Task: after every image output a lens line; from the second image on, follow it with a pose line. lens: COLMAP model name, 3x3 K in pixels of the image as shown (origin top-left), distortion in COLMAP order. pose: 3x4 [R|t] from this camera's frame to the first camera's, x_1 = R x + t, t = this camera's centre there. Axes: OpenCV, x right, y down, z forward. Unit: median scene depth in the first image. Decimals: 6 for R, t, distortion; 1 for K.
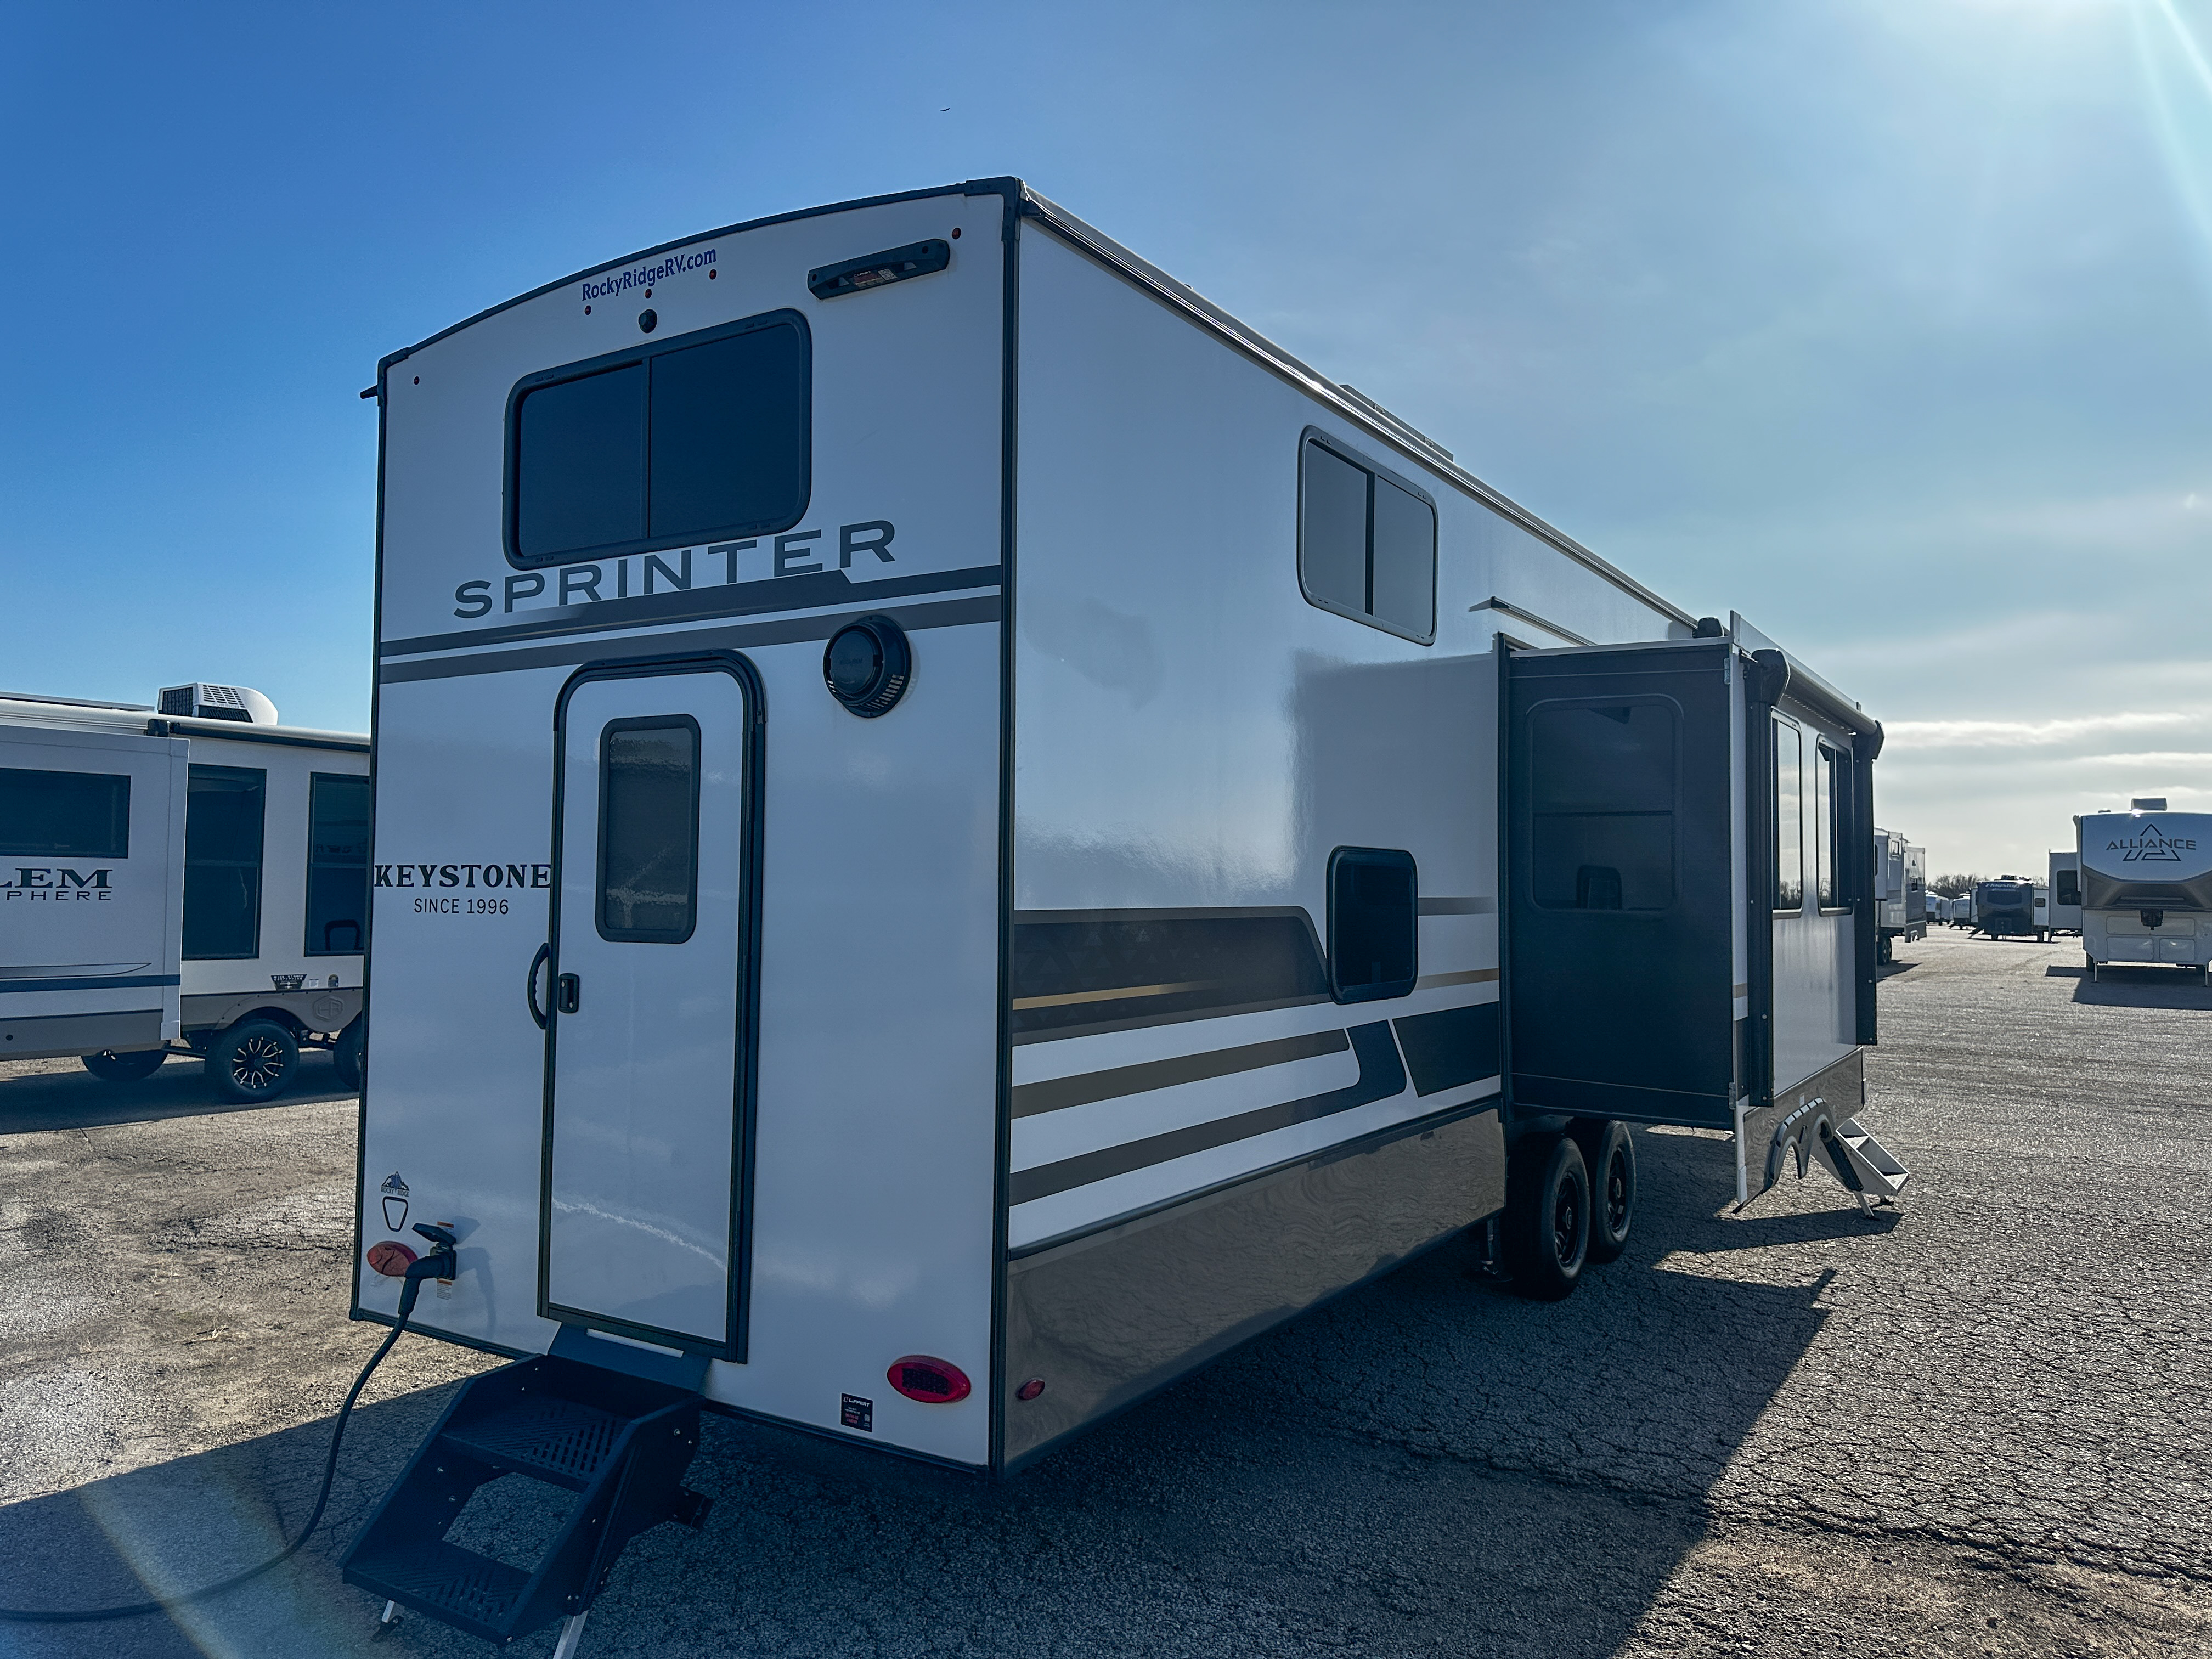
lens RADIAL K [[1558.7, 0, 1106.4], [0, 1558.7, 837.0], [0, 0, 1]] dist [0.115808, -0.150539]
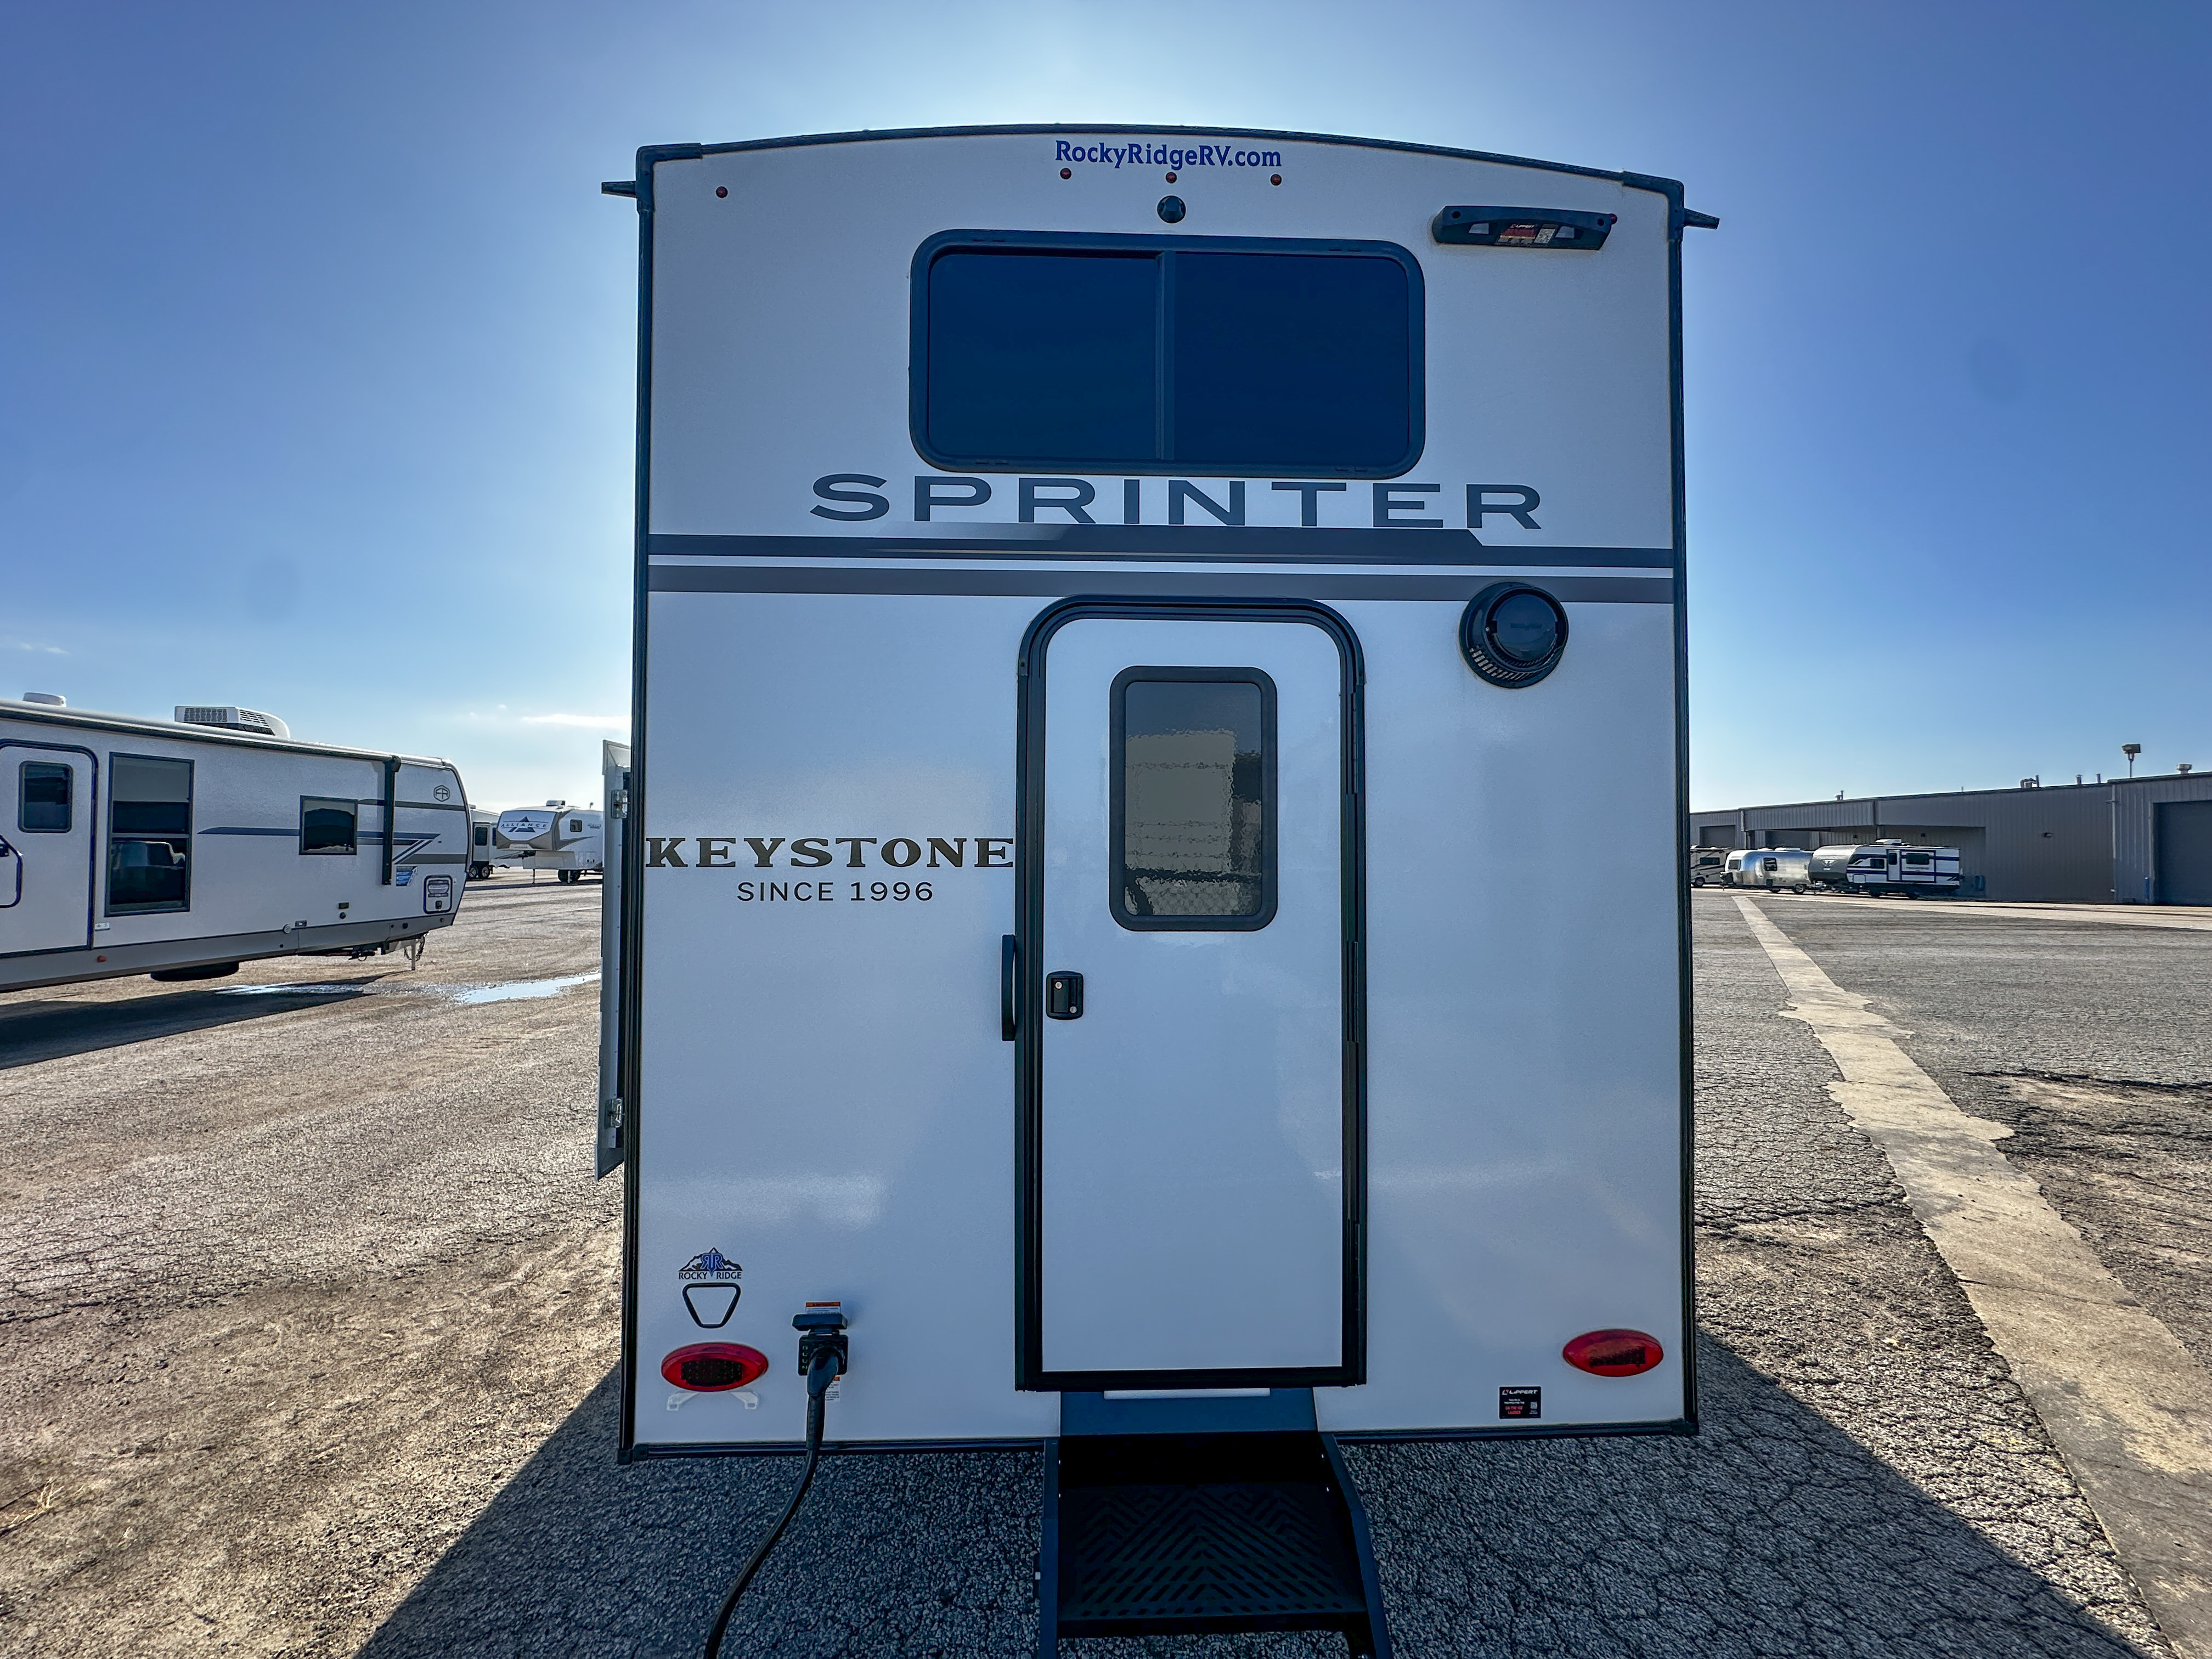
lens RADIAL K [[877.8, 0, 1107.2], [0, 877.8, 840.3], [0, 0, 1]] dist [0.001405, -0.000614]
pose [[0.818558, 0.000883, 0.574423, -0.579383], [-0.012990, 0.999772, 0.016973, 0.010174], [-0.574277, -0.021355, 0.818382, 0.608341]]
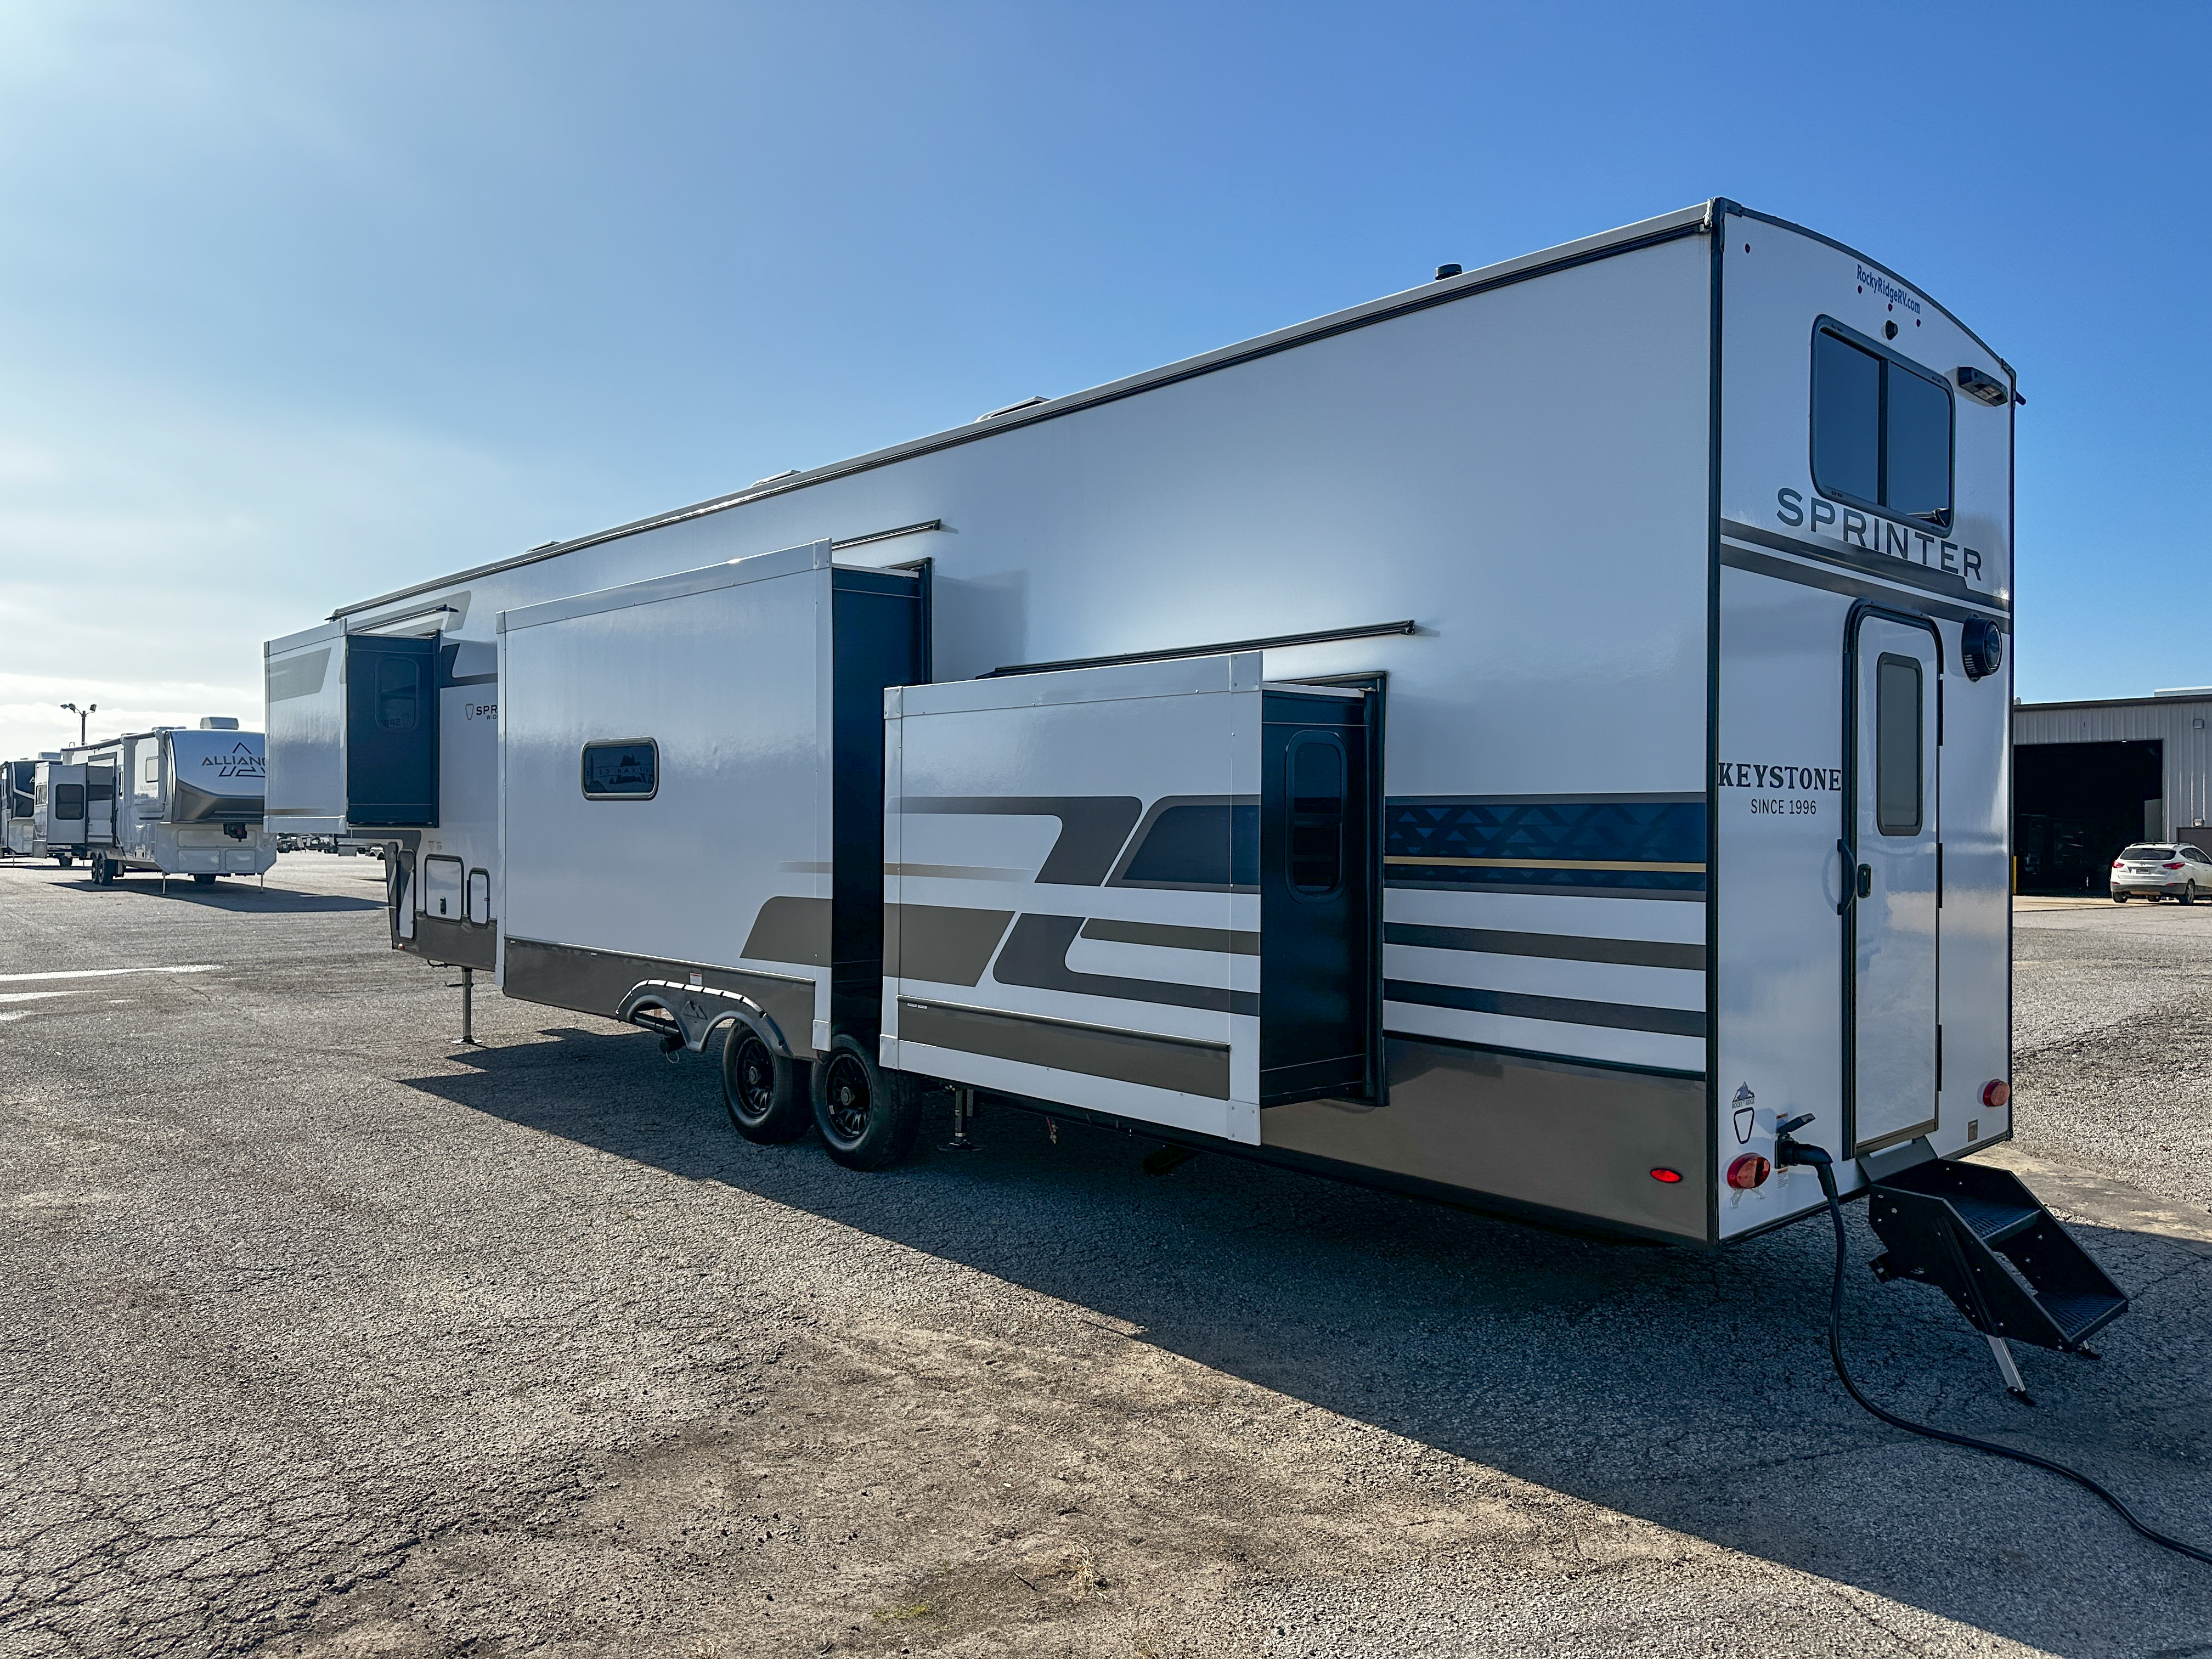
lens RADIAL K [[1575.5, 0, 1106.0], [0, 1575.5, 829.5], [0, 0, 1]] dist [0.066974, -0.067369]
pose [[0.236195, -0.010809, 0.971646, -1.604653], [-0.035719, 0.999166, 0.019798, 0.056885], [-0.971049, -0.039382, 0.235612, 1.255317]]
